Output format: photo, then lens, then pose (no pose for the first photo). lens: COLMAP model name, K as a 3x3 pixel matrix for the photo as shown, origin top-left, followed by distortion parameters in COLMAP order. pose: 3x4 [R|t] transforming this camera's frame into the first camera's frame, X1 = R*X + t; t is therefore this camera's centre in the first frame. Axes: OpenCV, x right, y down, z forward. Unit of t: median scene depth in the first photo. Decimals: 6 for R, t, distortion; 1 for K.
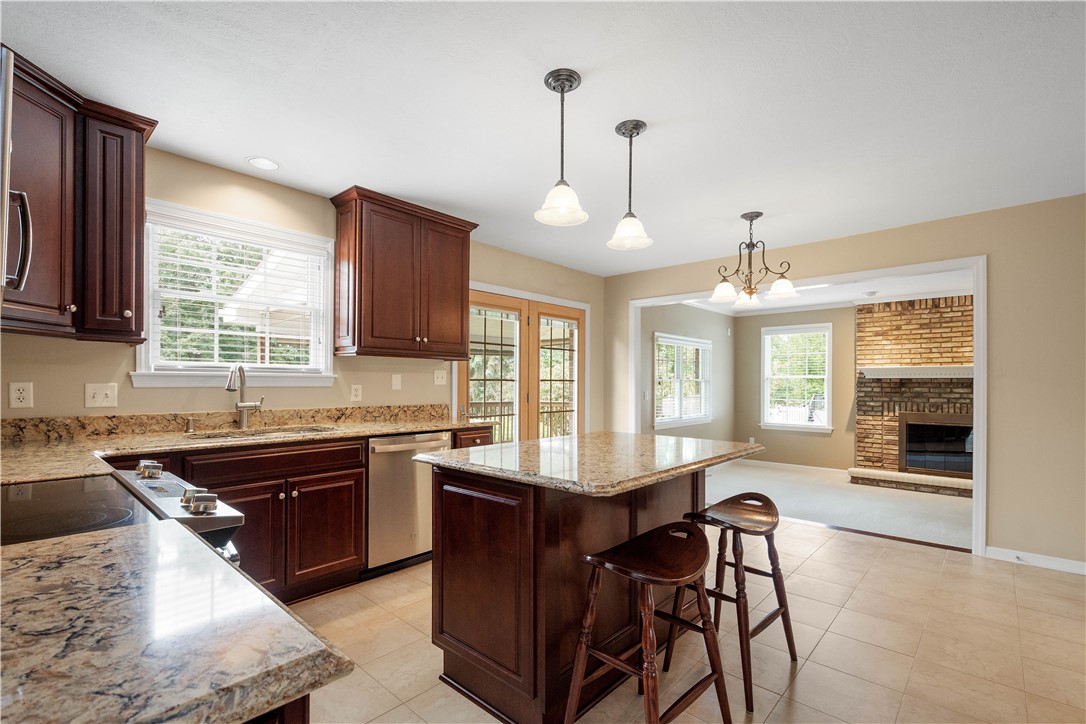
lens RADIAL K [[490.1, 0, 533.4], [0, 490.1, 374.5], [0, 0, 1]] dist [-0.000721, -0.000250]
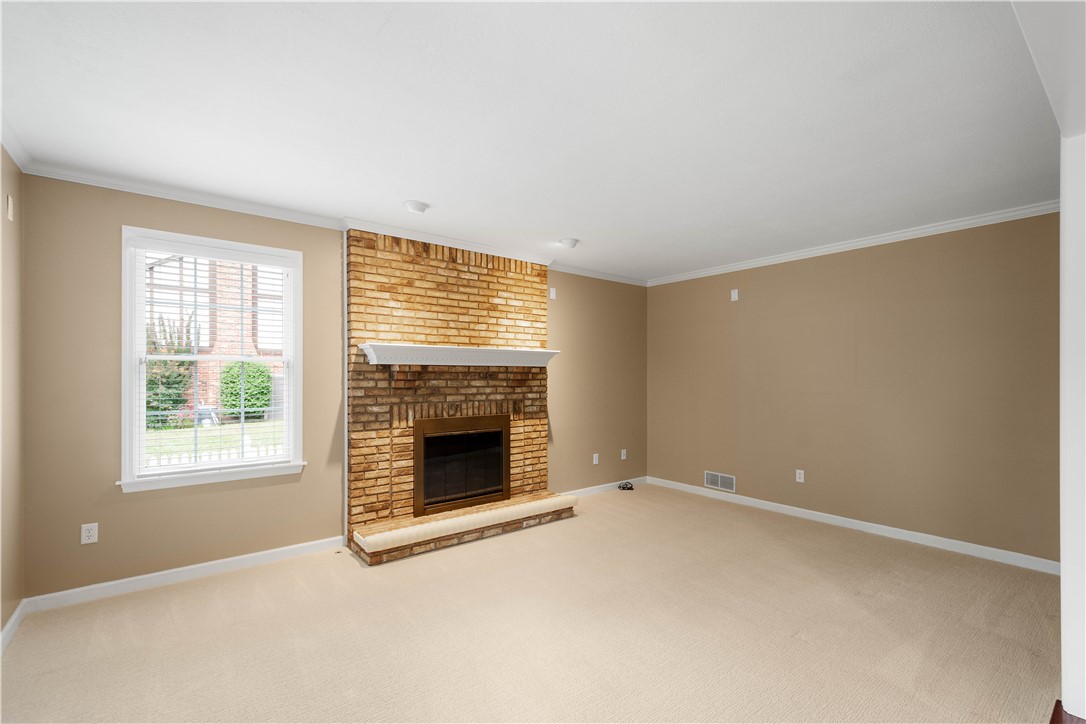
lens RADIAL K [[480.4, 0, 542.2], [0, 480.4, 376.1], [0, 0, 1]] dist [0.006224, -0.000114]
pose [[0.150122, -0.004330, 0.988658, 0.178343], [-0.017976, 0.999813, 0.007108, 0.014699], [-0.988504, -0.018839, 0.150016, 0.767643]]
